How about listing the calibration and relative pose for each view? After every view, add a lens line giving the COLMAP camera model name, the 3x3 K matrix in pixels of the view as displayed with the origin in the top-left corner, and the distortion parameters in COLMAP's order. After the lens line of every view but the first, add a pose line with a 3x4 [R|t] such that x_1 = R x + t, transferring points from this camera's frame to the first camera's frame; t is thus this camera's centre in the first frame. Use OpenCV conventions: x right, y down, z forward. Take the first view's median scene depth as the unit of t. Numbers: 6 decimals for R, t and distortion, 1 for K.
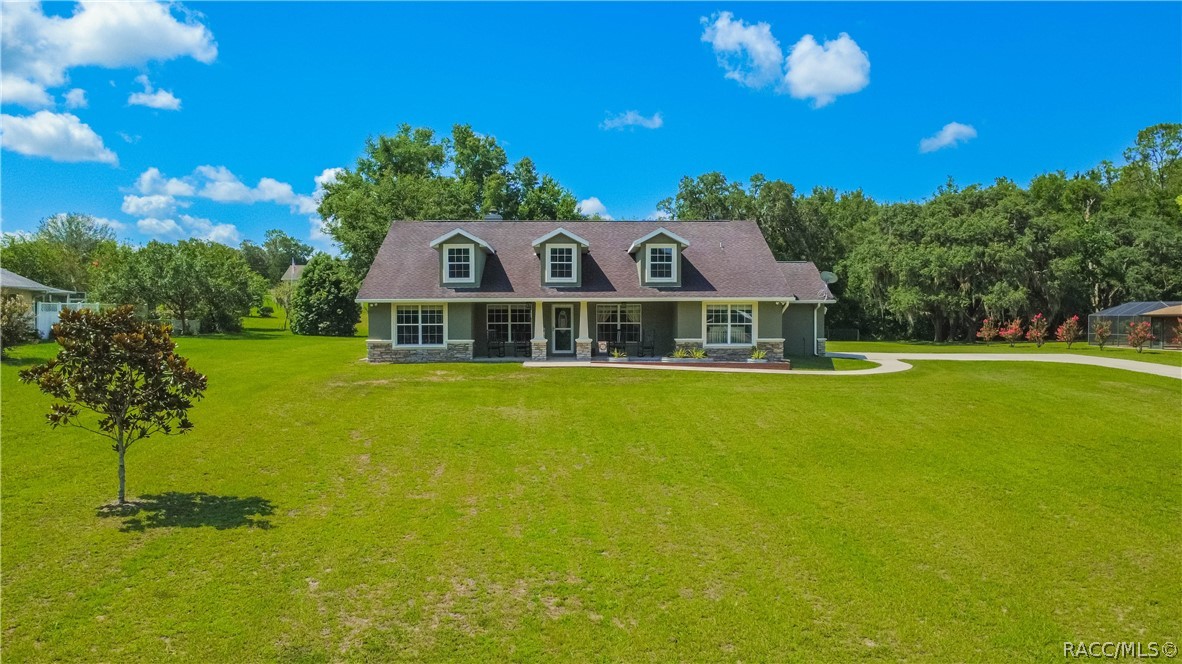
lens RADIAL K [[879.8, 0, 591.0], [0, 879.8, 332.0], [0, 0, 1]] dist [-0.001911, 0.000075]
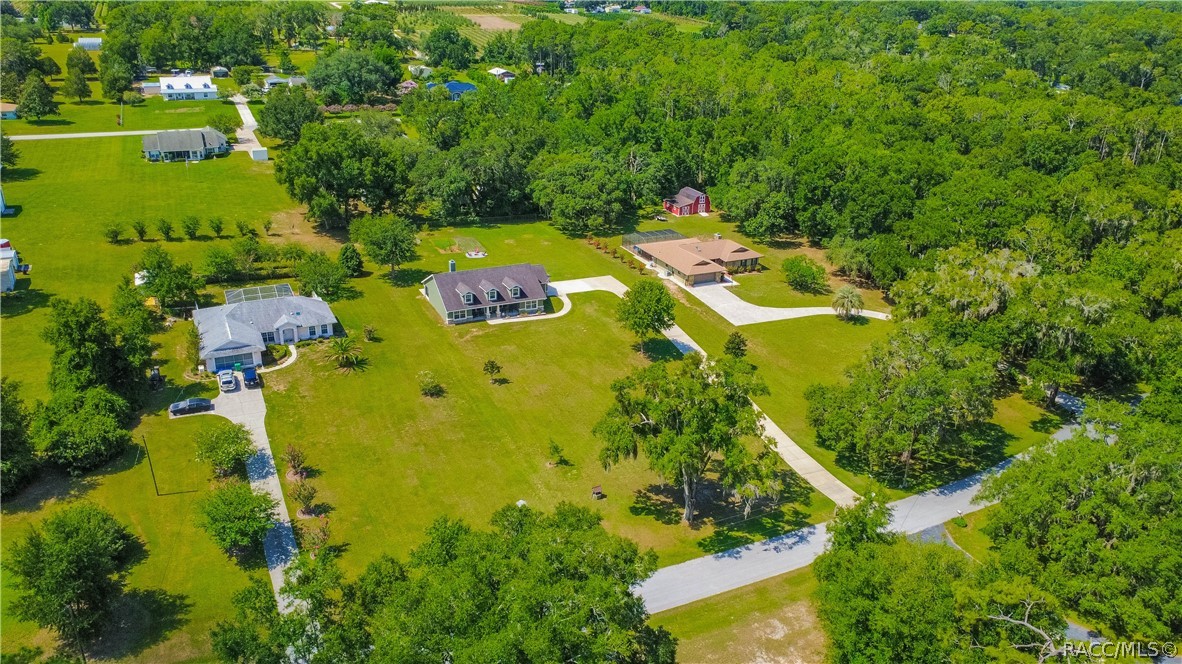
lens RADIAL K [[860.8, 0, 591.0], [0, 860.8, 332.0], [0, 0, 1]] dist [0.000841, 0.000152]
pose [[0.912902, -0.130384, 0.386795, -1.164304], [-0.022998, 0.929675, 0.367661, -1.378320], [-0.407531, -0.344534, 0.845704, -2.577002]]
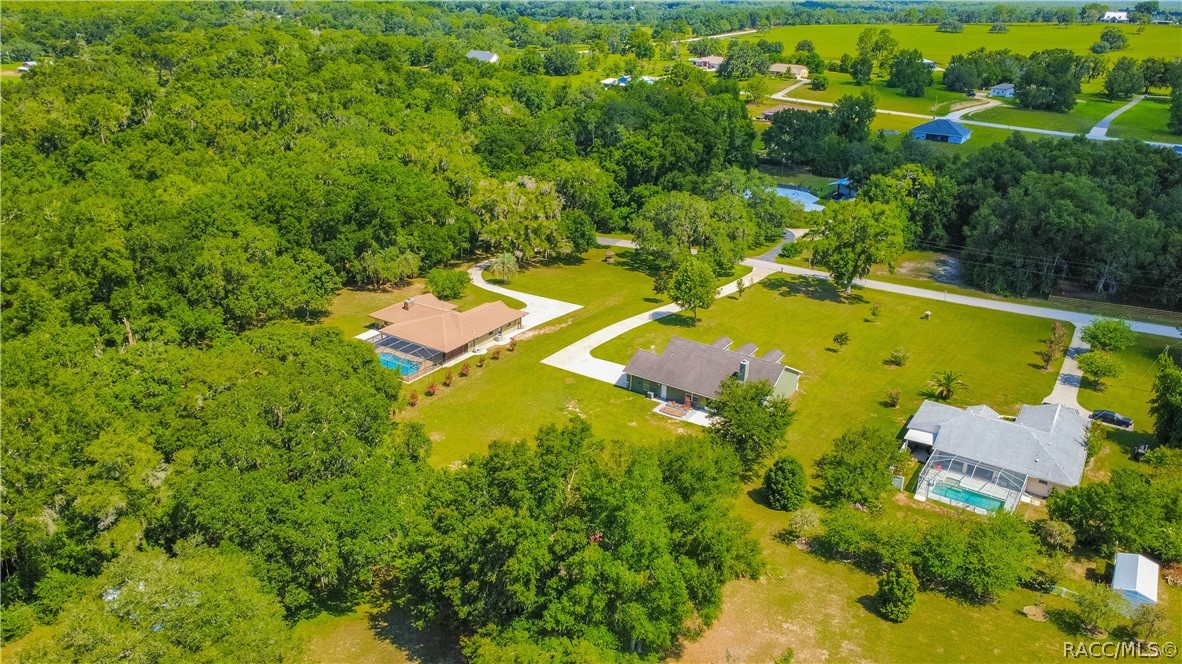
lens RADIAL K [[860.8, 0, 591.0], [0, 860.8, 332.0], [0, 0, 1]] dist [0.000841, 0.000152]
pose [[-0.818998, -0.210641, 0.533735, -1.369508], [0.000498, 0.929920, 0.367763, -1.433455], [-0.573796, 0.301463, -0.761497, 4.025738]]
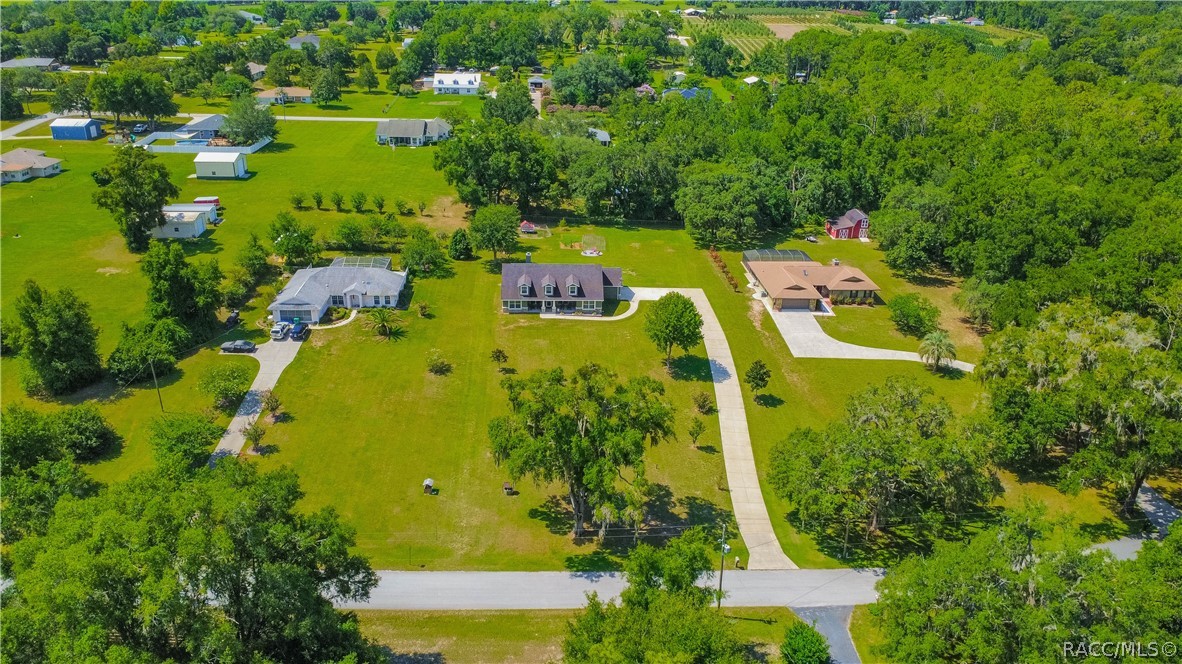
lens RADIAL K [[860.8, 0, 591.0], [0, 860.8, 332.0], [0, 0, 1]] dist [0.000841, 0.000152]
pose [[0.999364, 0.015356, 0.032195, 0.037560], [-0.026115, 0.929793, 0.367156, -1.382860], [-0.024296, -0.367763, 0.929602, -2.838180]]
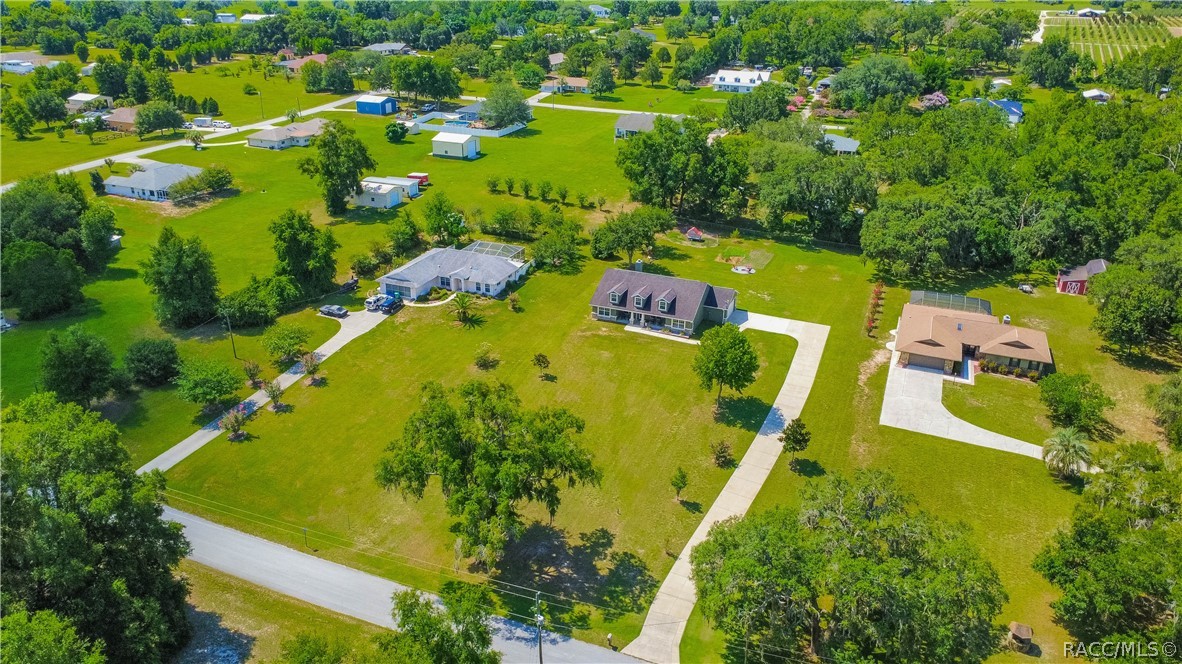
lens RADIAL K [[860.8, 0, 591.0], [0, 860.8, 332.0], [0, 0, 1]] dist [0.000841, 0.000152]
pose [[0.916849, 0.175342, -0.358669, 1.157727], [-0.027763, 0.924220, 0.380851, -1.392657], [0.398268, -0.339225, 0.852238, -2.367329]]
